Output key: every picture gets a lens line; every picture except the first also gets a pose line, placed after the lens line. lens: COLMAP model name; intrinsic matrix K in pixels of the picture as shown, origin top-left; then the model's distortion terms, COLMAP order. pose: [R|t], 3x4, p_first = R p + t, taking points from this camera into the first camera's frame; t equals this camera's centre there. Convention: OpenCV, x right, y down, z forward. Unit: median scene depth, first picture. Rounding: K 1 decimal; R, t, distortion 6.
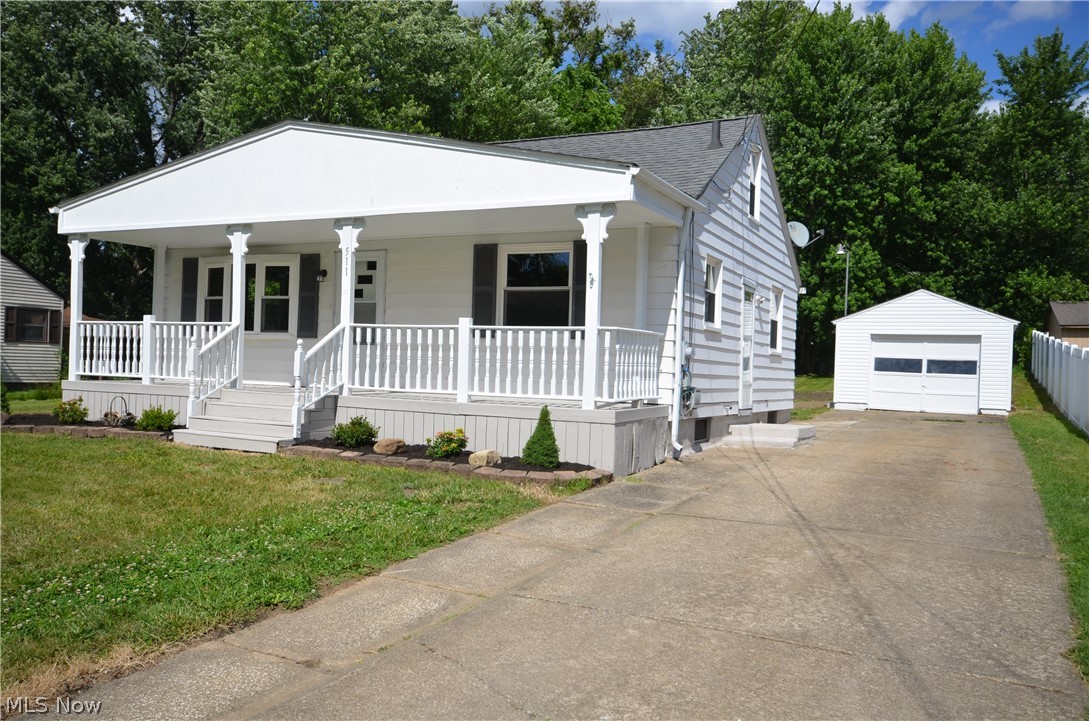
lens RADIAL K [[888.8, 0, 540.7], [0, 888.8, 362.8], [0, 0, 1]] dist [-0.002925, 0.053435]
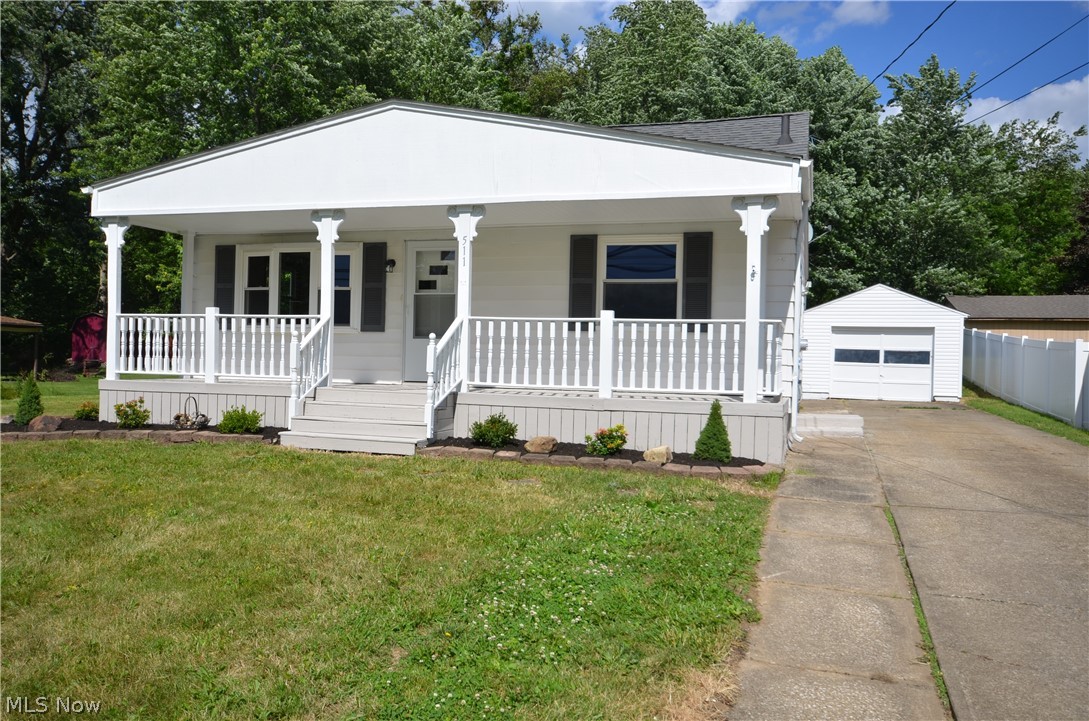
lens RADIAL K [[888.8, 0, 540.7], [0, 888.8, 362.8], [0, 0, 1]] dist [-0.002925, 0.053435]
pose [[0.986965, -0.008530, 0.160708, -0.270681], [0.007214, 0.999935, 0.008773, -0.002284], [-0.160773, -0.007499, 0.986963, 0.046612]]
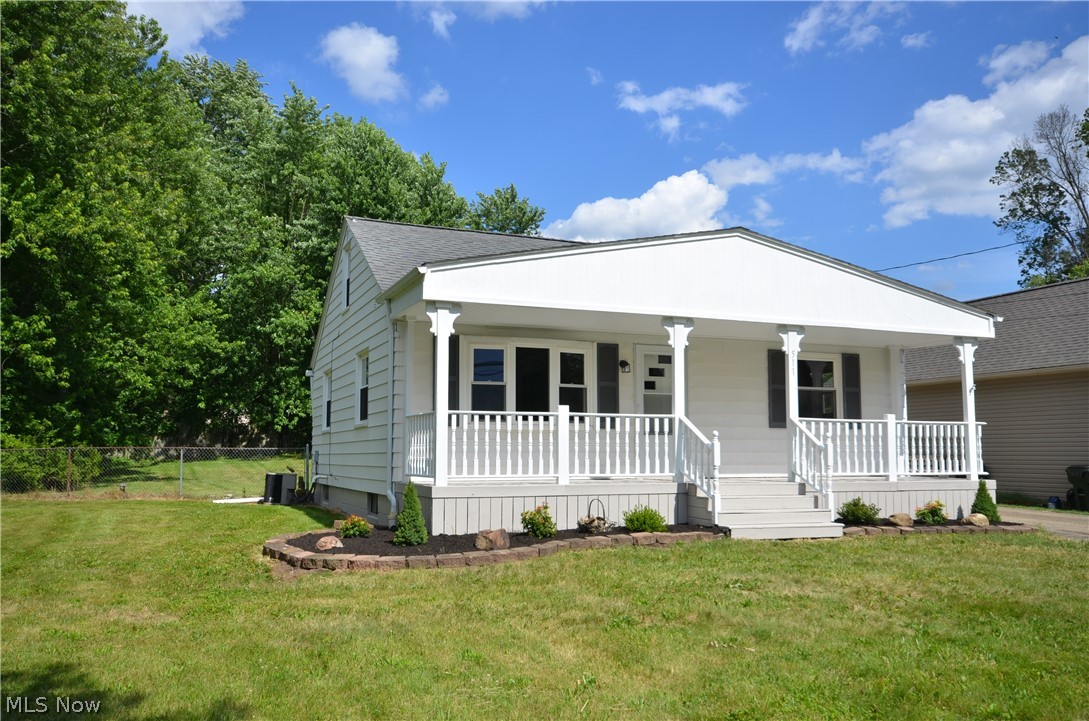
lens RADIAL K [[888.8, 0, 540.7], [0, 888.8, 362.8], [0, 0, 1]] dist [-0.002925, 0.053435]
pose [[0.656081, 0.045485, 0.753319, -1.194072], [0.016834, 0.997052, -0.074863, -0.032146], [-0.754503, 0.061797, 0.653381, 0.465993]]
